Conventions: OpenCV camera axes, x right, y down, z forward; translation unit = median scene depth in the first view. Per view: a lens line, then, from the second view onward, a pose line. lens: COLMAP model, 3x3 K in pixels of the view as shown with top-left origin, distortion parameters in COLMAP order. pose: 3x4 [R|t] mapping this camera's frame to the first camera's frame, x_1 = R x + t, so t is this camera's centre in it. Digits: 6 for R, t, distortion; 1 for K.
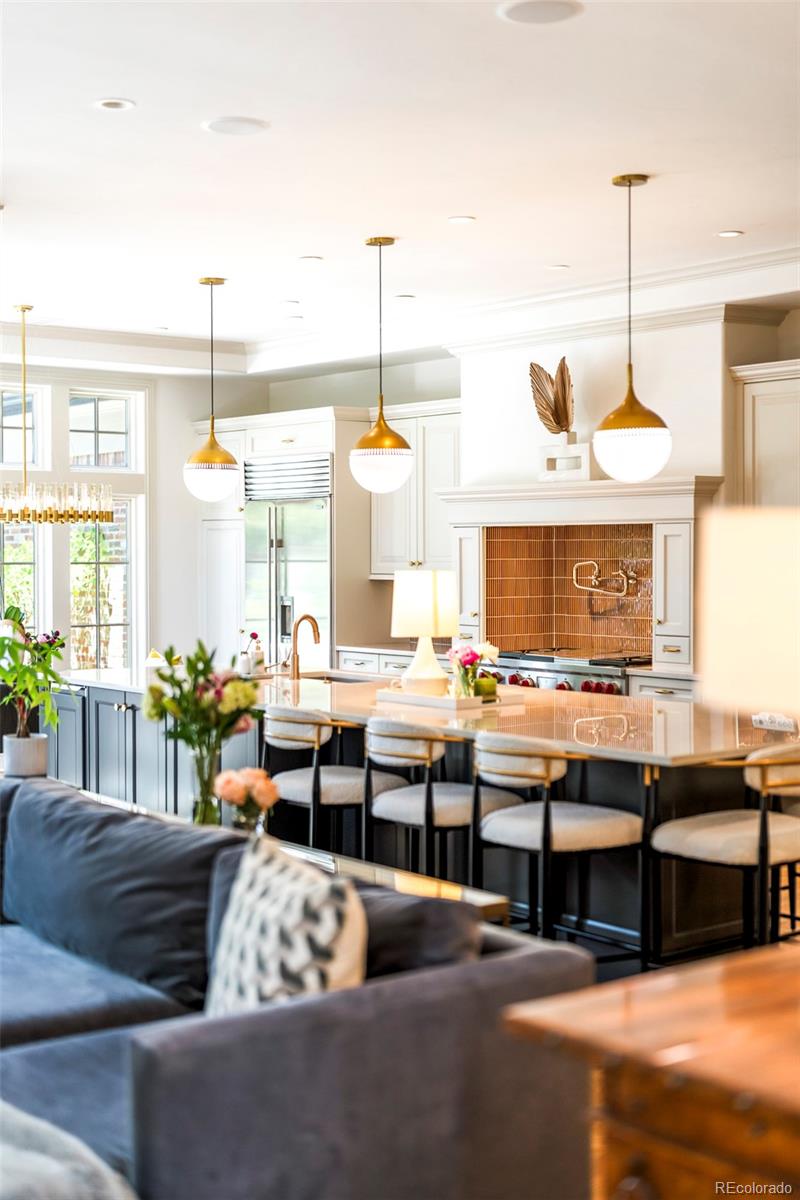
lens RADIAL K [[1639.2, 0, 395.5], [0, 1639.2, 570.5], [0, 0, 1]] dist [-0.001438, 0.047772]
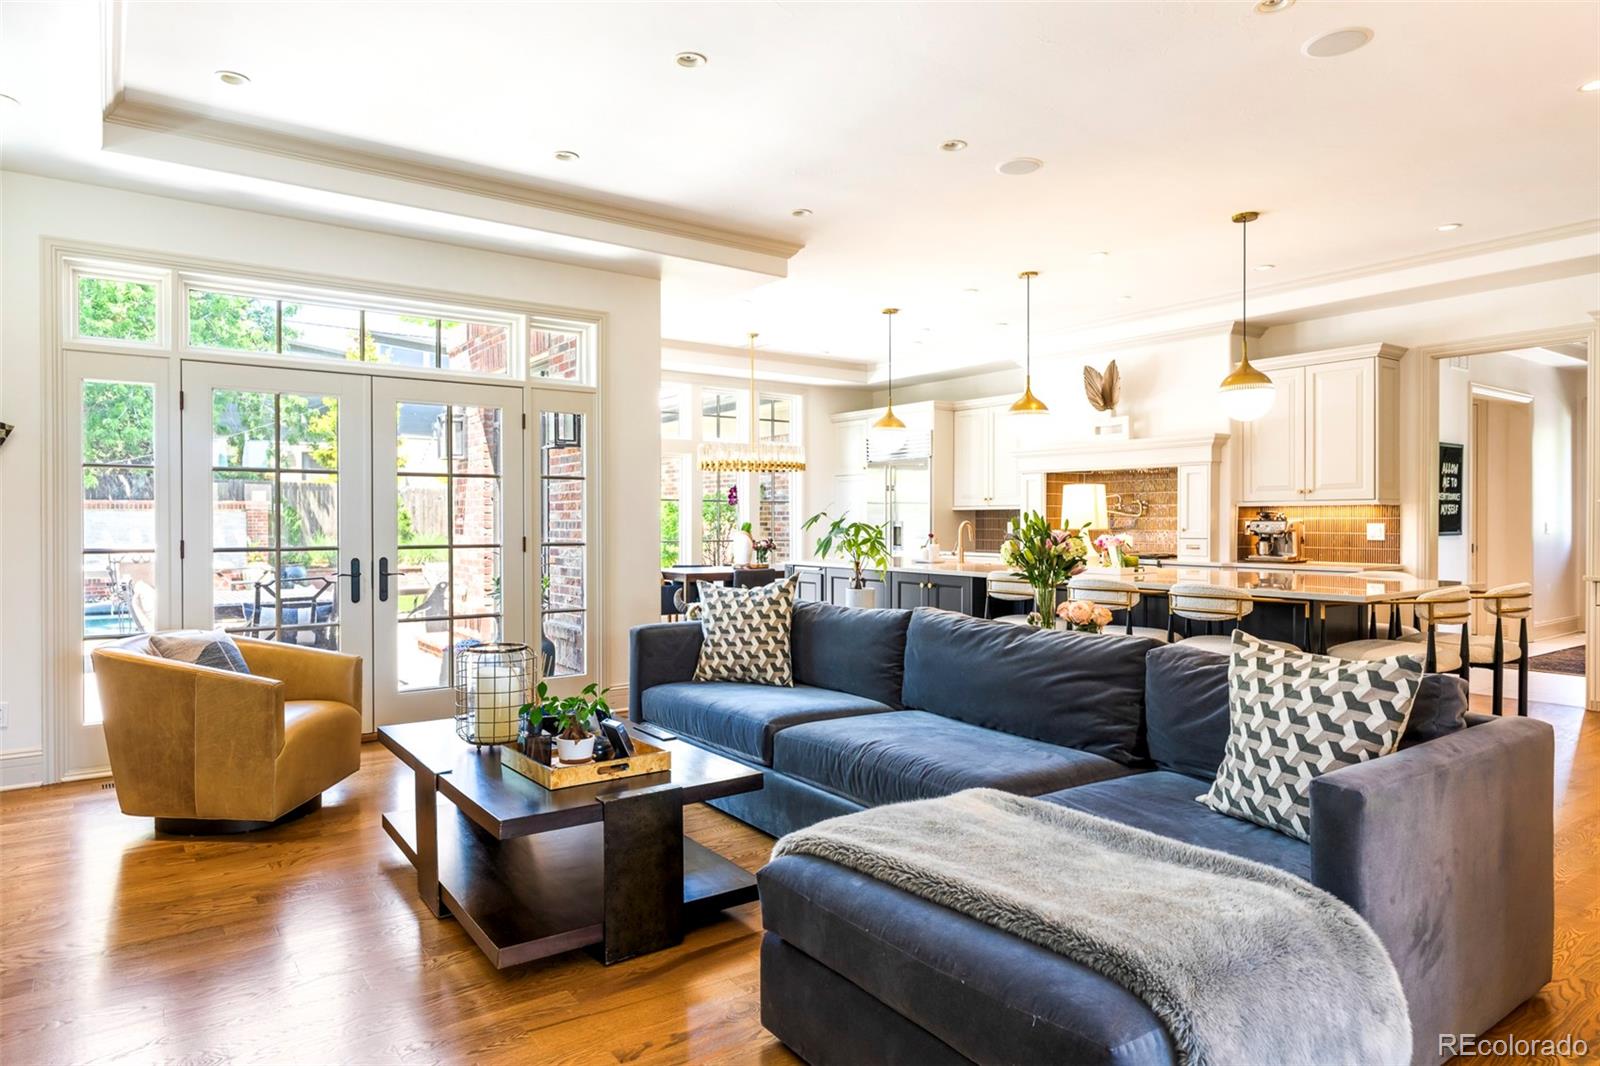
lens RADIAL K [[945.6, 0, 791.5], [0, 945.6, 521.5], [0, 0, 1]] dist [0.000348, 0.000494]
pose [[0.999006, 0.002489, -0.044506, -0.165912], [-0.002973, 0.999937, -0.010821, 0.034292], [0.044476, 0.010943, 0.998951, 0.097000]]
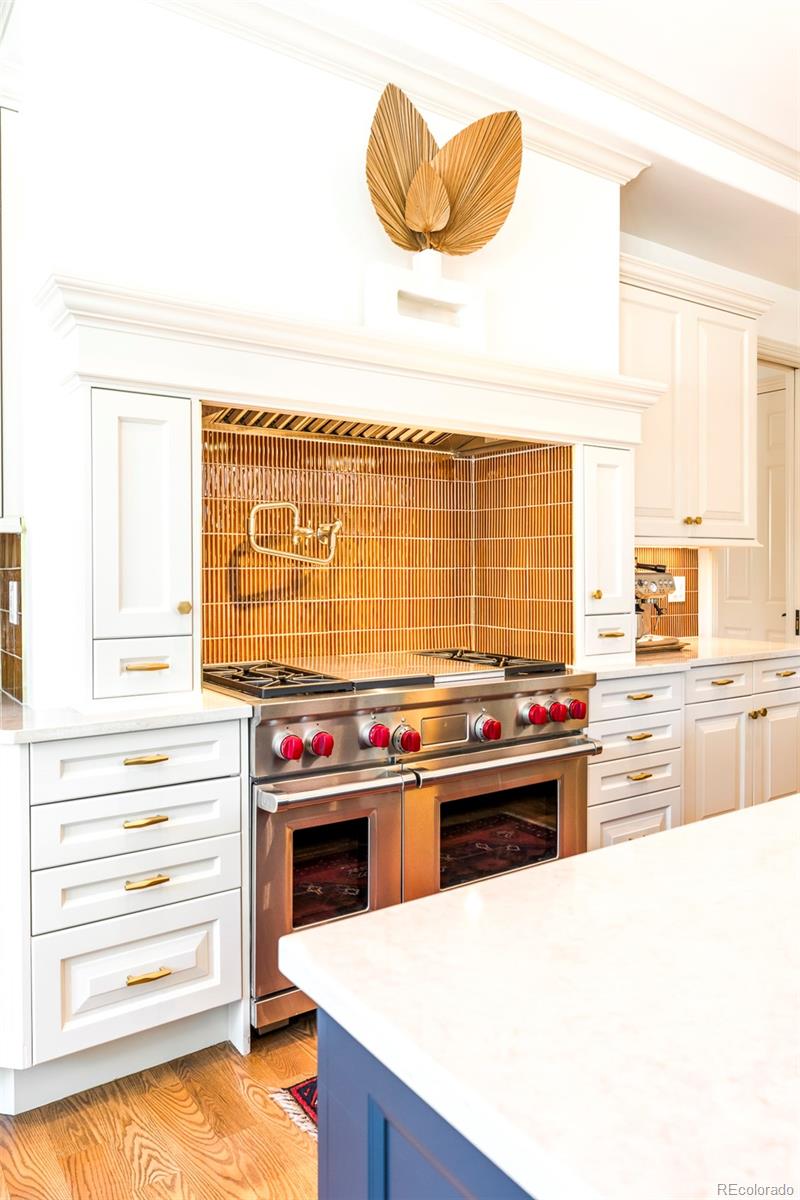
lens RADIAL K [[829.1, 0, 399.6], [0, 829.1, 578.6], [0, 0, 1]] dist [0.002527, 0.000678]
pose [[0.076725, -0.009167, 0.997010, -0.176719], [0.016930, 0.999826, 0.007890, 0.020670], [-0.996909, 0.016274, 0.076867, 1.047254]]
